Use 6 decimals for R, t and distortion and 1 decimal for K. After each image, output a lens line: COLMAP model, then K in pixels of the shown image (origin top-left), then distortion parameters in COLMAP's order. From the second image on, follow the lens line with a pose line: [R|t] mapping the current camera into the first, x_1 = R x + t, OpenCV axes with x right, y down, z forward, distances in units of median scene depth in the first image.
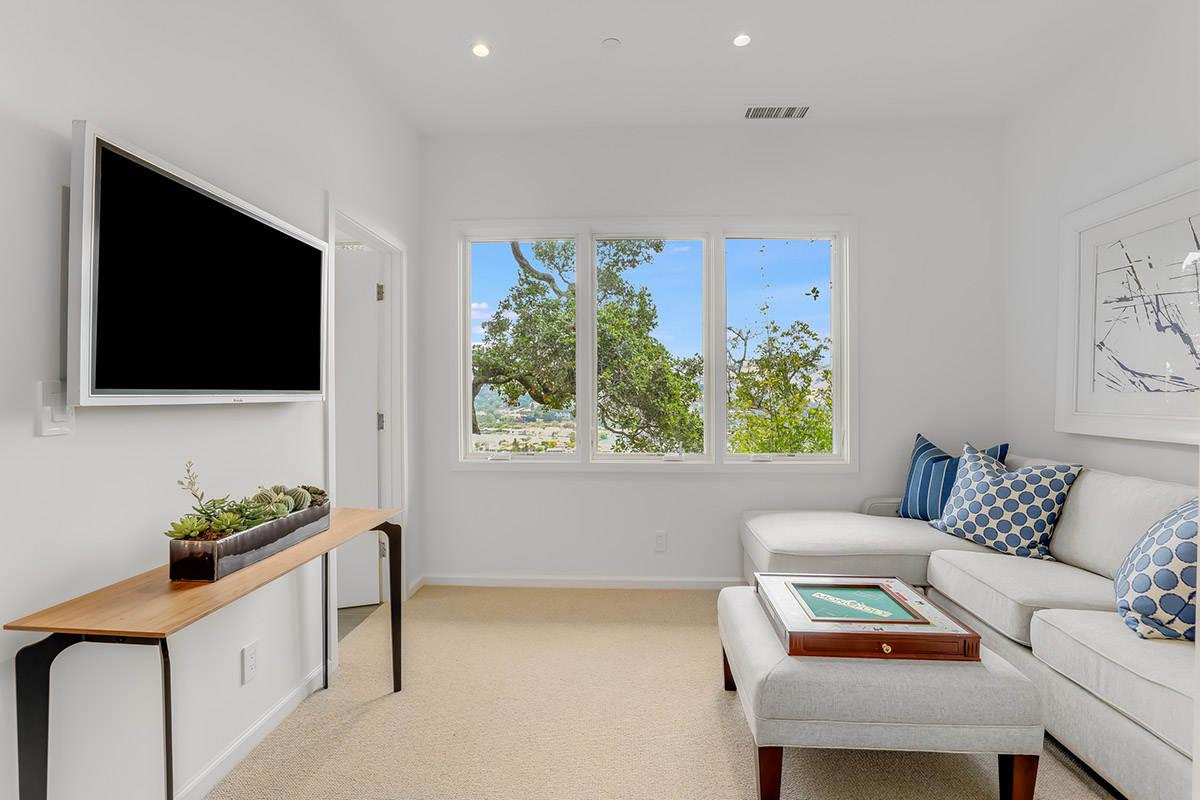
lens RADIAL K [[569.1, 0, 600.0], [0, 569.1, 400.0], [0, 0, 1]] dist [-0.043751, 0.014304]
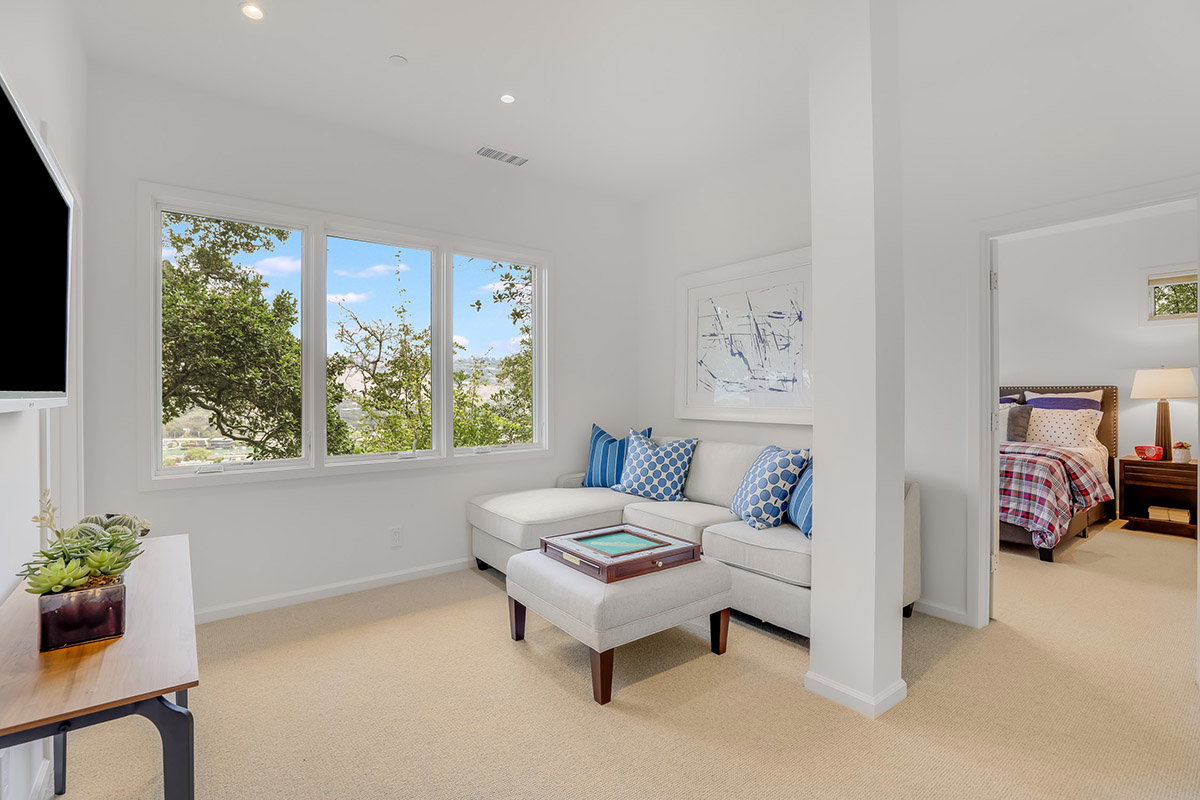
lens RADIAL K [[560.8, 0, 601.2], [0, 560.8, 395.2], [0, 0, 1]] dist [-0.041978, 0.000129]
pose [[0.751508, -0.005395, 0.659702, -0.362873], [0.011201, 0.999927, -0.004582, -0.000961], [-0.659629, 0.010833, 0.751513, -0.015933]]
